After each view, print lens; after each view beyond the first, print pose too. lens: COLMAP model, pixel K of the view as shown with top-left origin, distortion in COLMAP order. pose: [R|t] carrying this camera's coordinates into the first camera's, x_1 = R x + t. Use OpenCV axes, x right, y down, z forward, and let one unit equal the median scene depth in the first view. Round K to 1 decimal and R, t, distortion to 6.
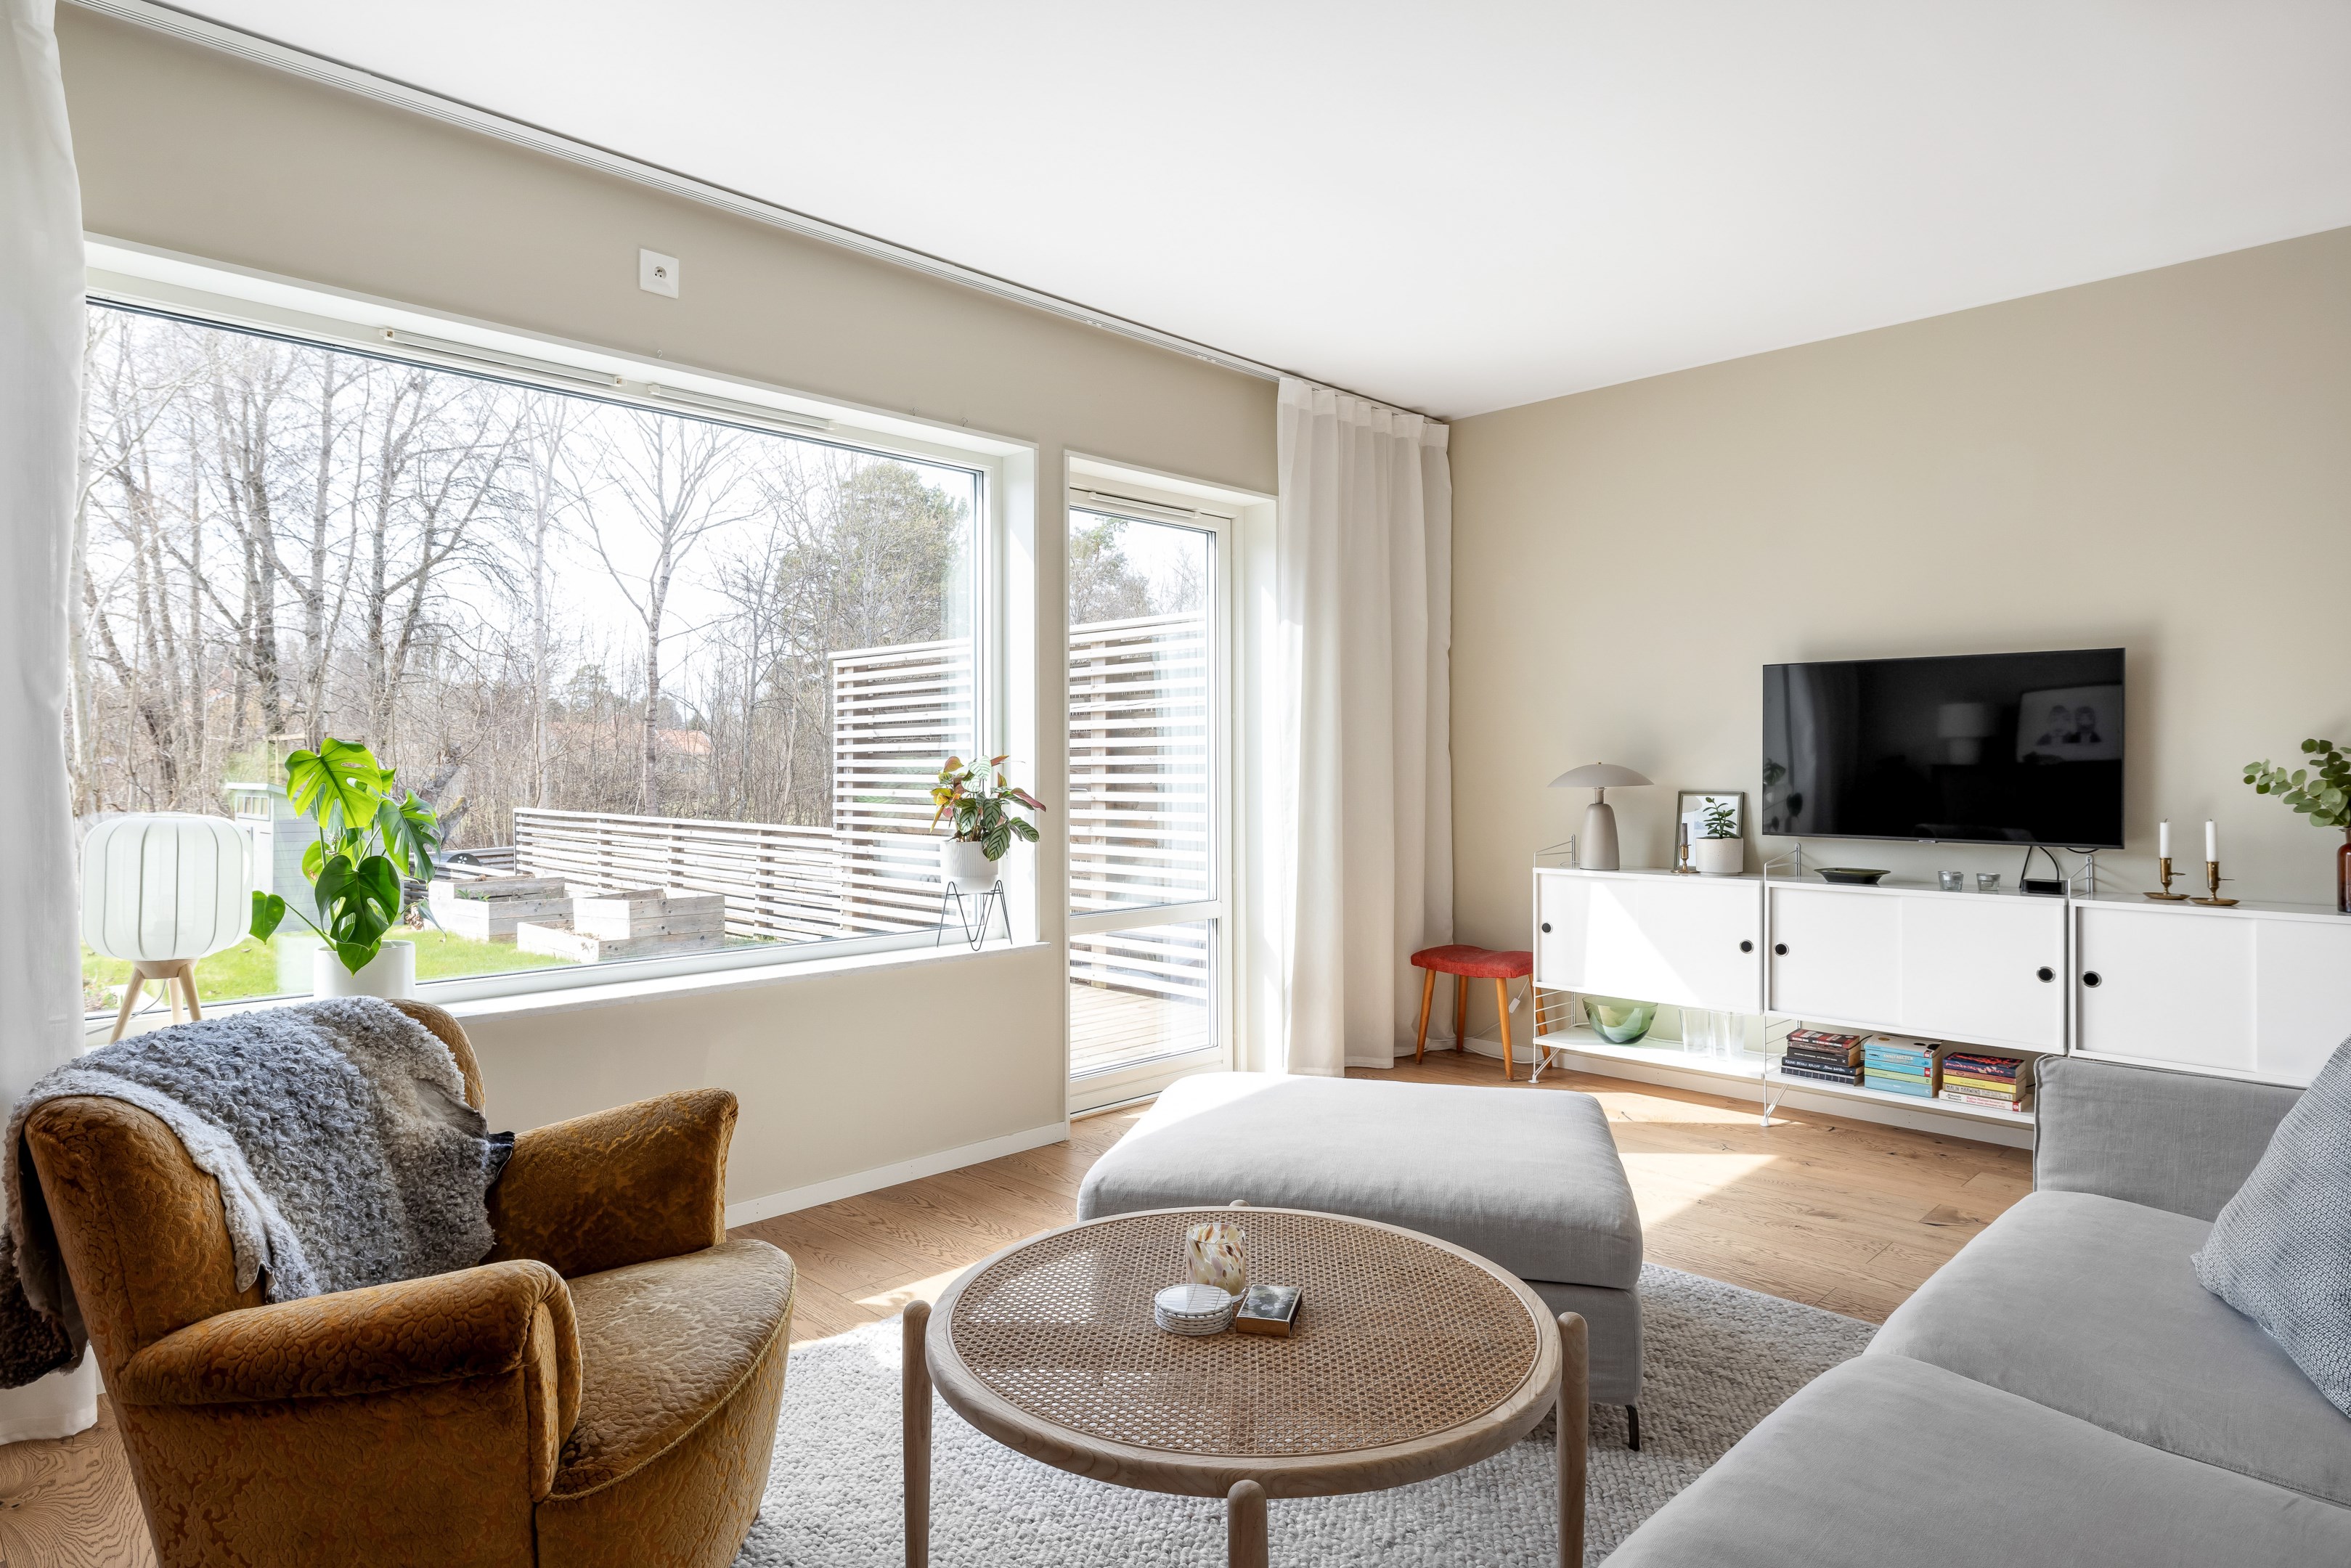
lens RADIAL K [[1345.7, 0, 1149.5], [0, 1345.7, 764.7], [0, 0, 1]] dist [-0.000729, 0.002453]
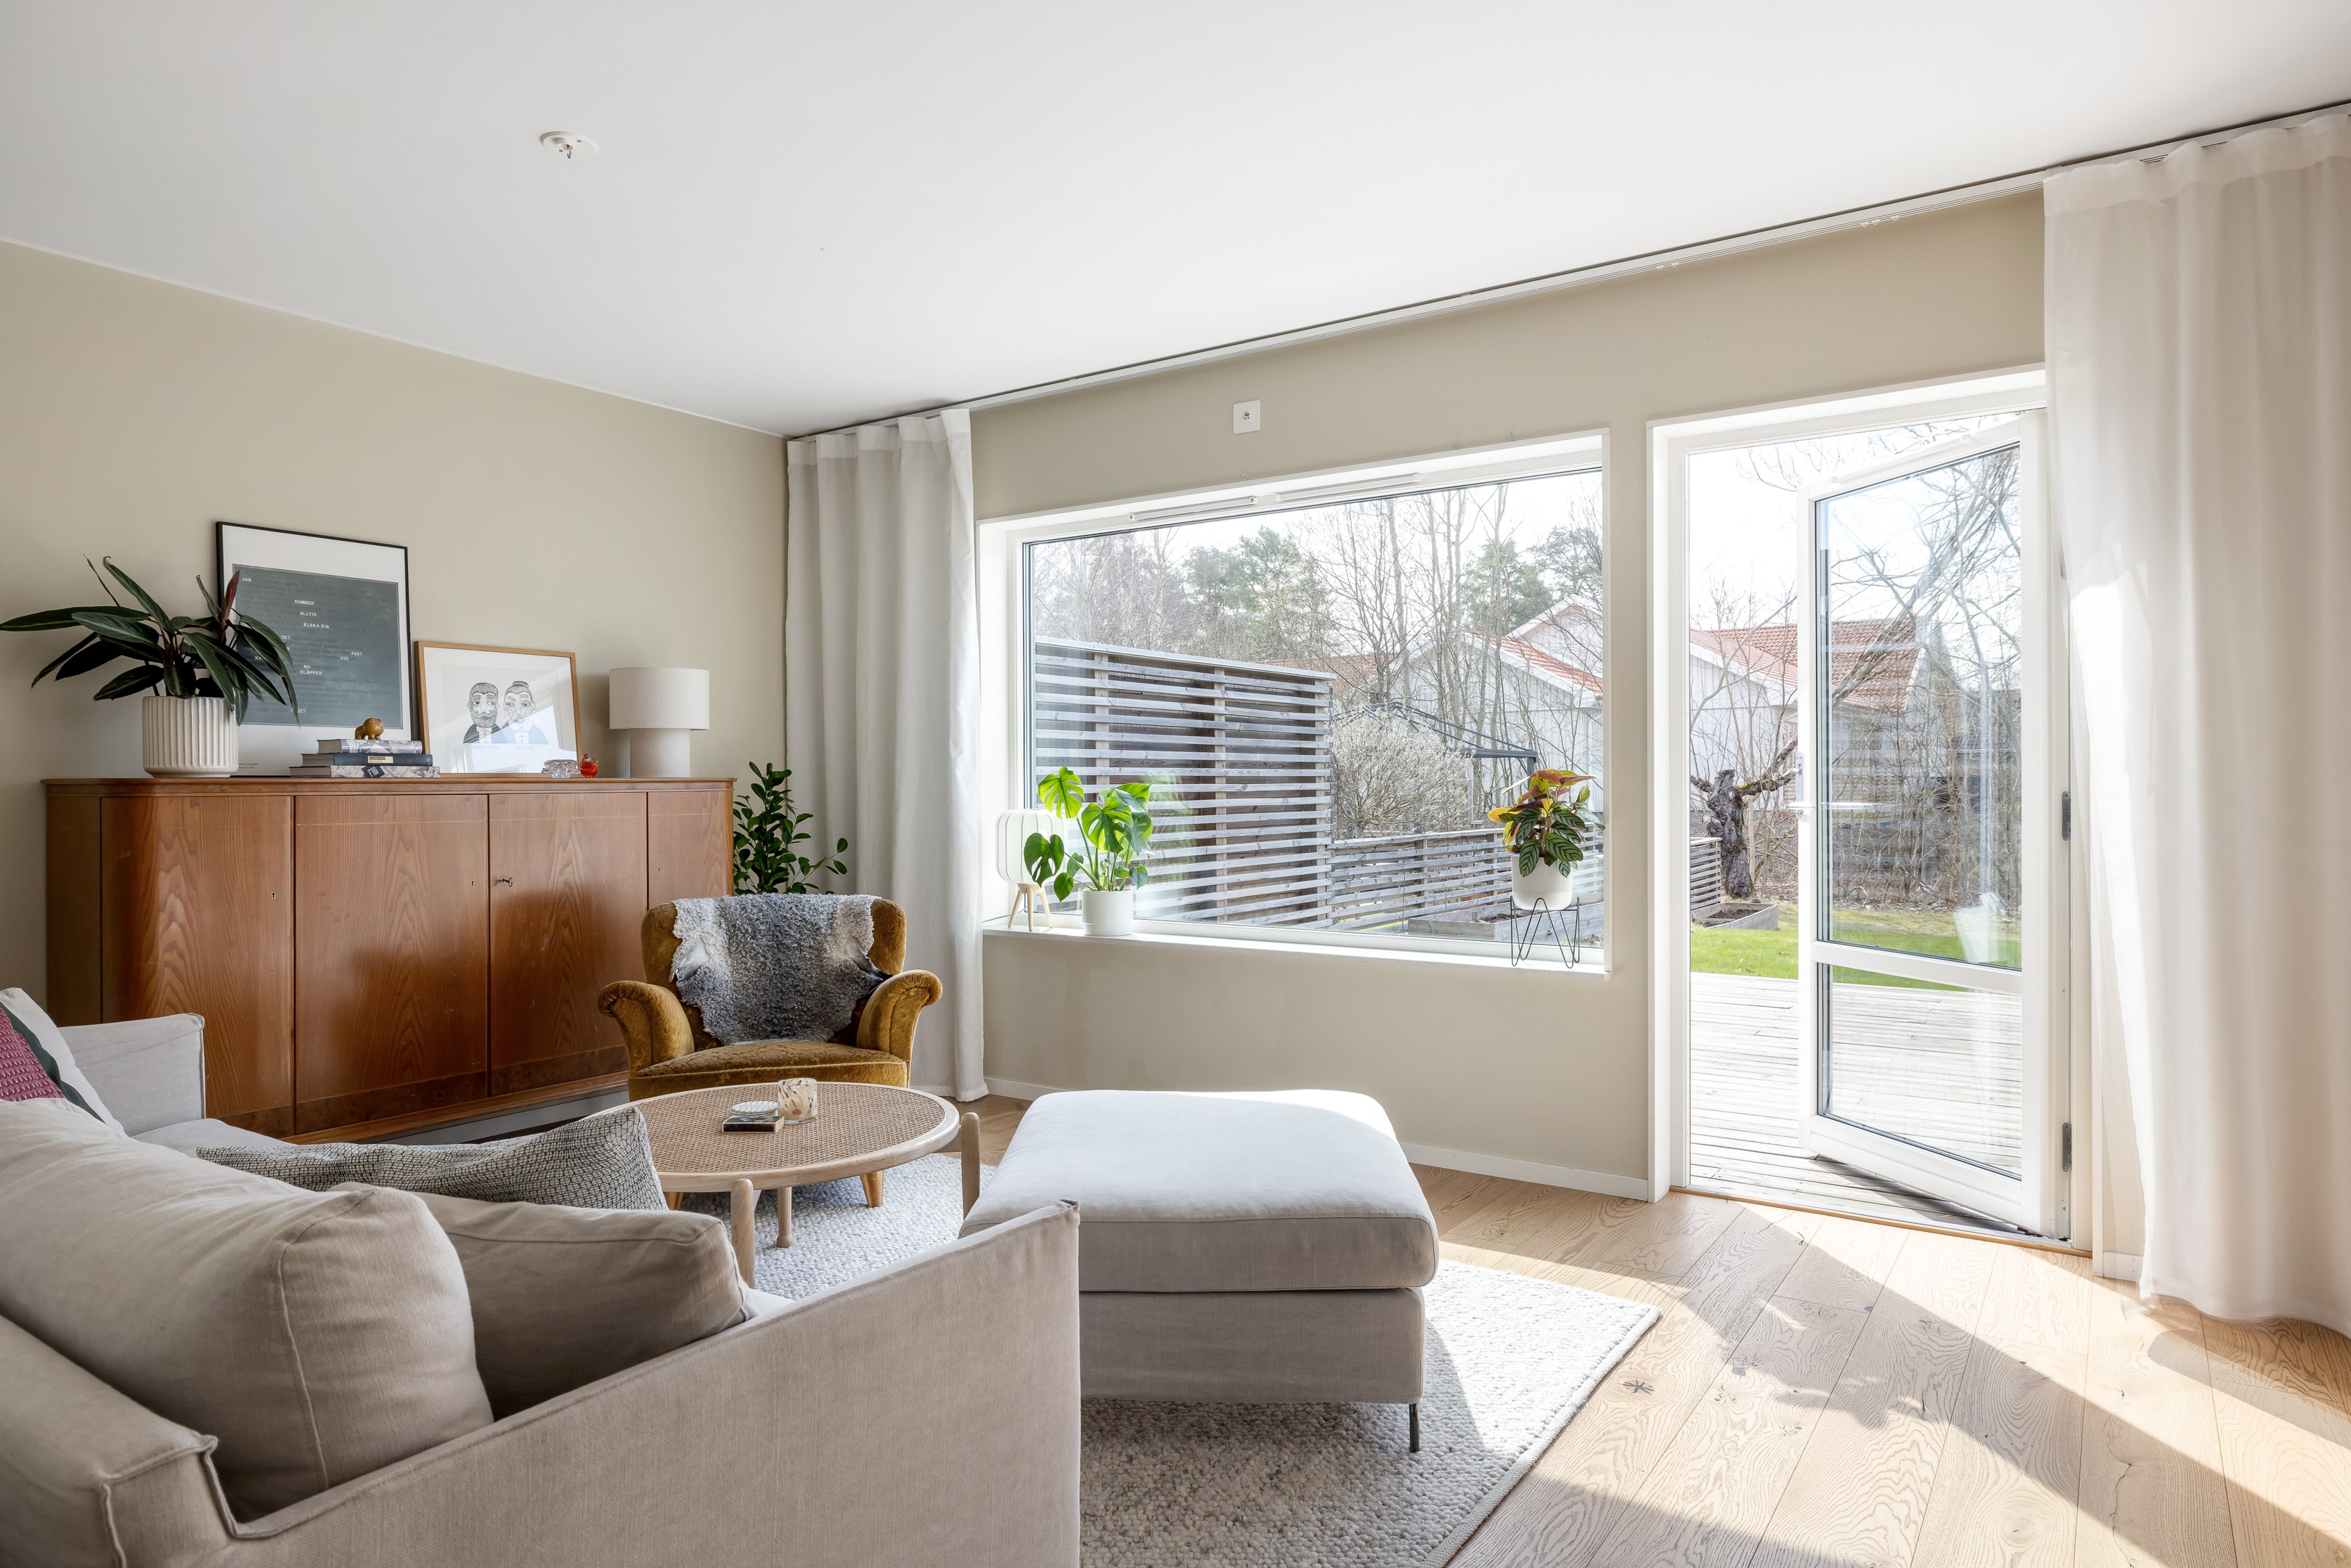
lens RADIAL K [[1345.7, 0, 1182.6], [0, 1345.7, 813.3], [0, 0, 1]] dist [-0.000729, 0.002453]
pose [[0.195461, 0.019786, -0.980512, 0.740314], [0.006509, 0.999748, 0.021471, 0.001243], [0.980690, -0.010579, 0.195283, 0.522430]]
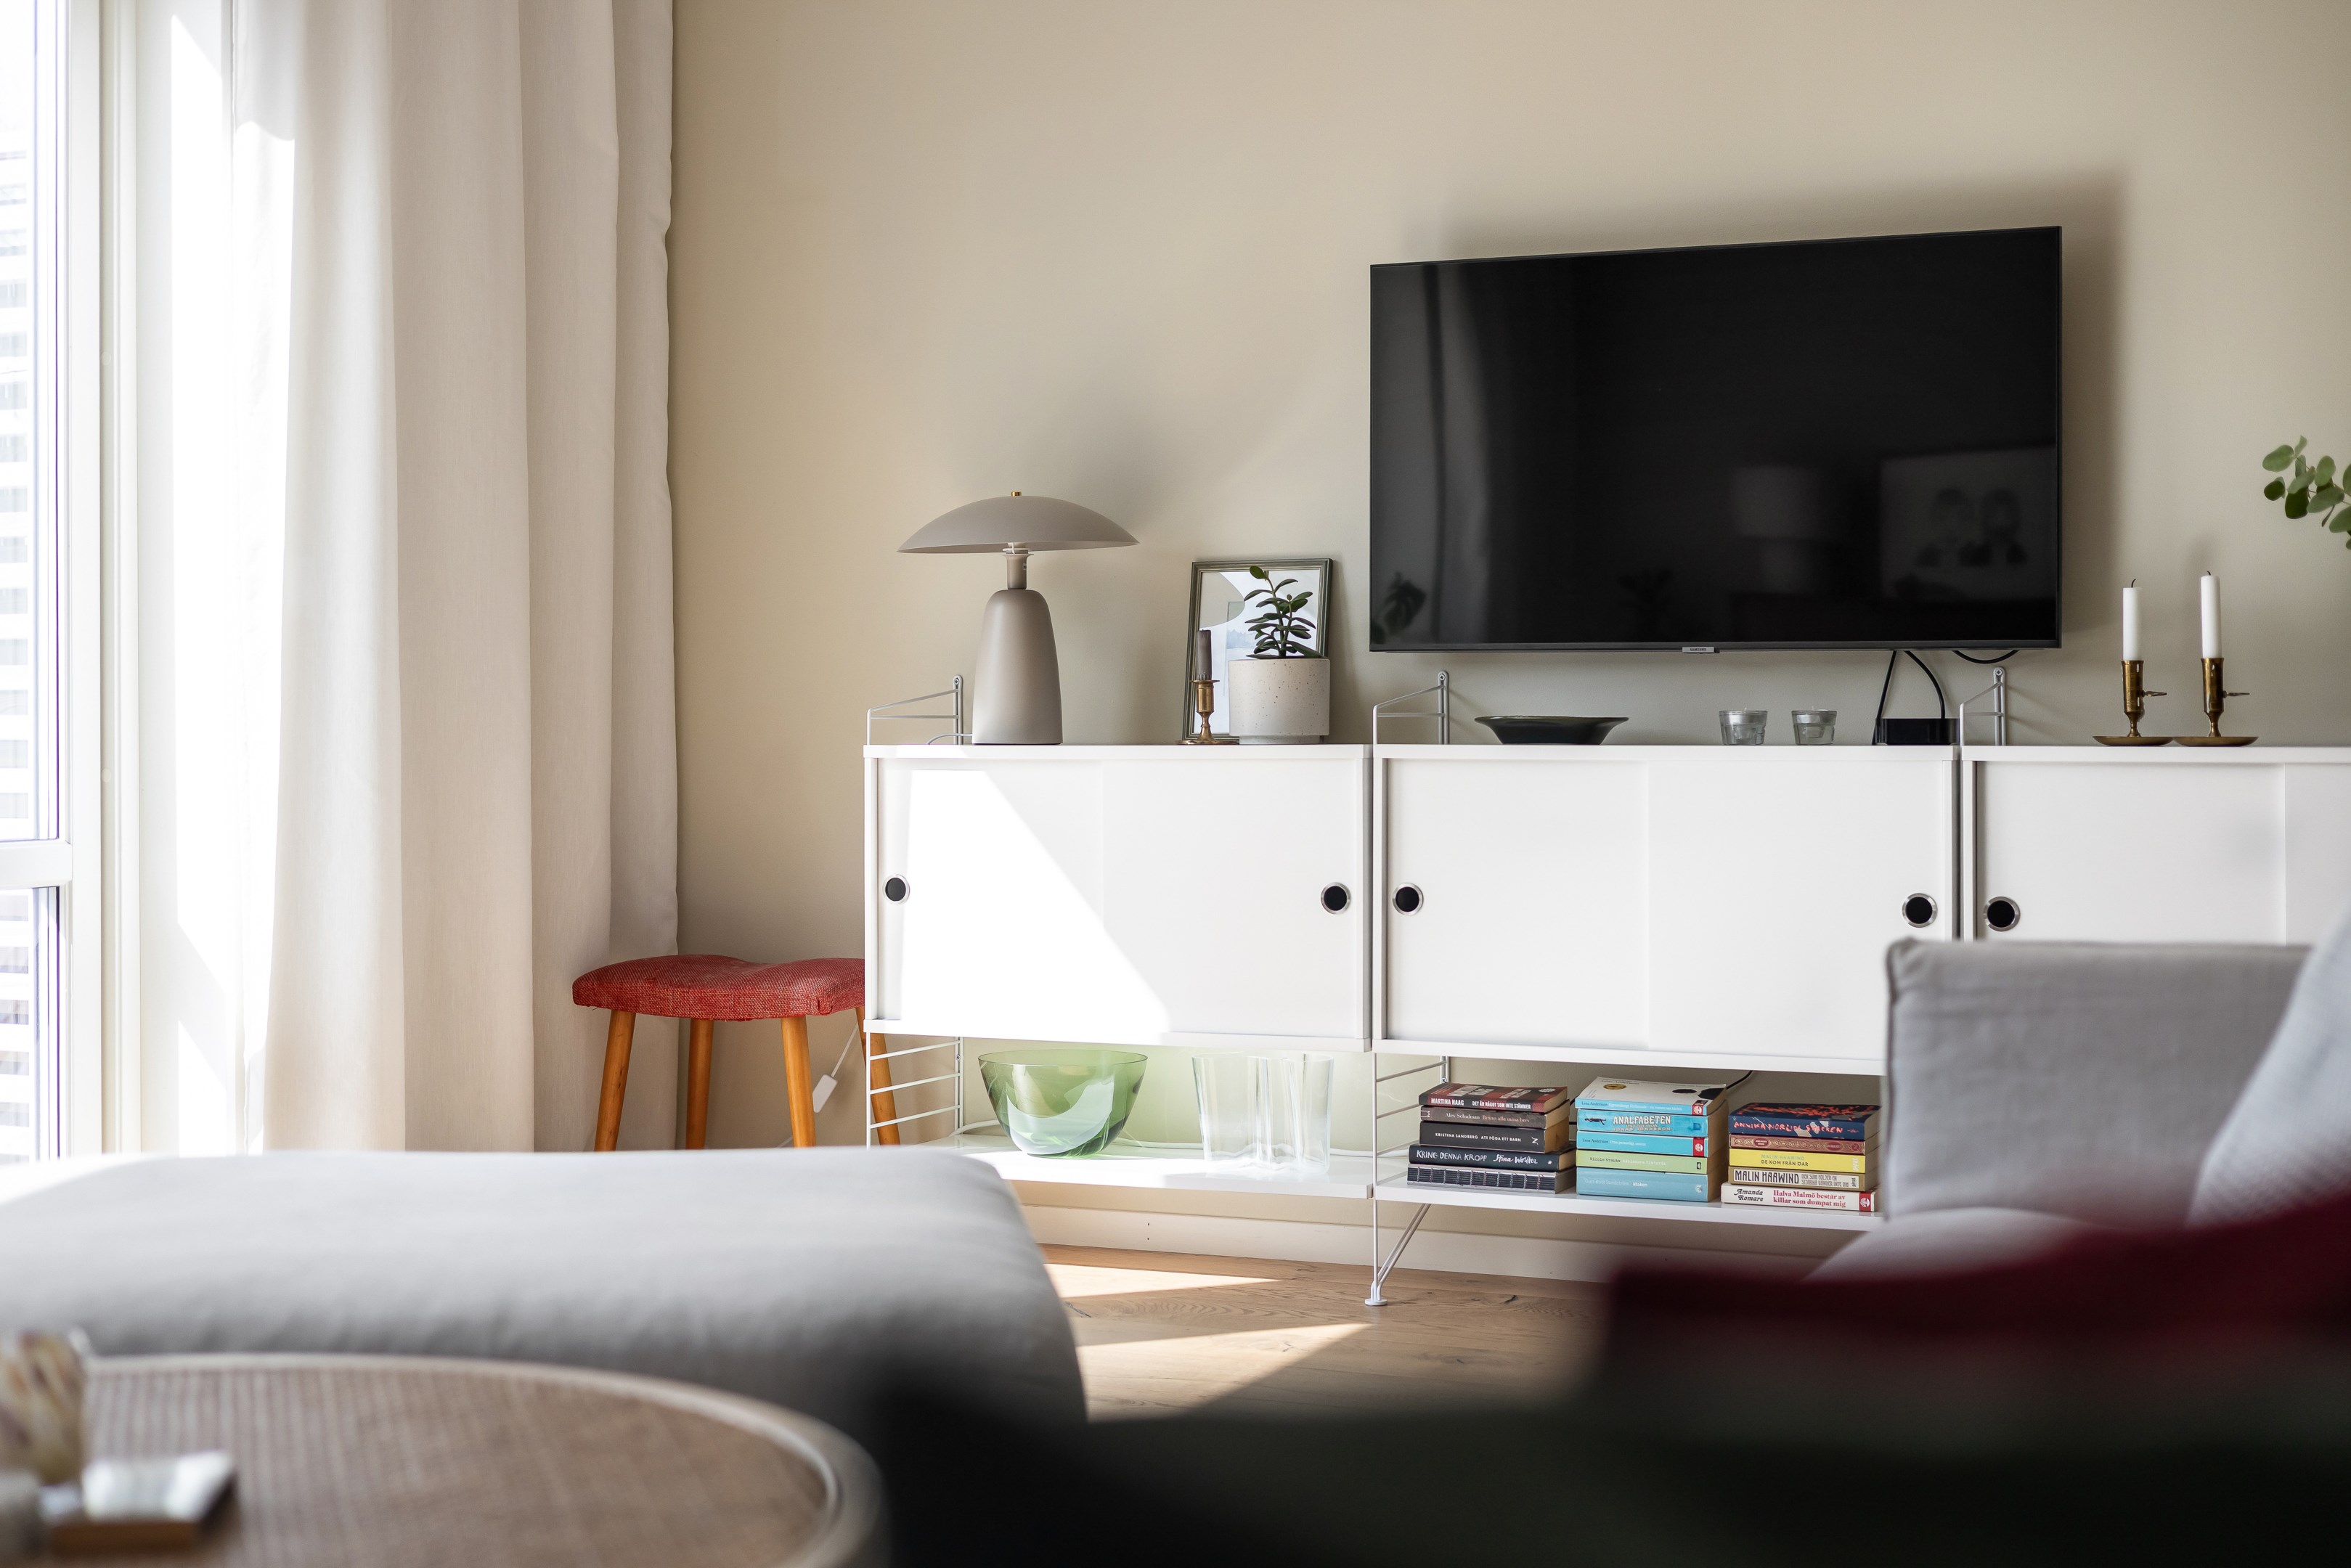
lens RADIAL K [[3344.6, 0, 1161.0], [0, 3344.6, 717.7], [0, 0, 1]] dist [-0.006068, 0.000000]
pose [[0.936870, -0.000943, 0.349677, 0.011662], [0.001301, 0.999999, -0.000788, 0.078129], [-0.349675, 0.001193, 0.936870, 0.003968]]
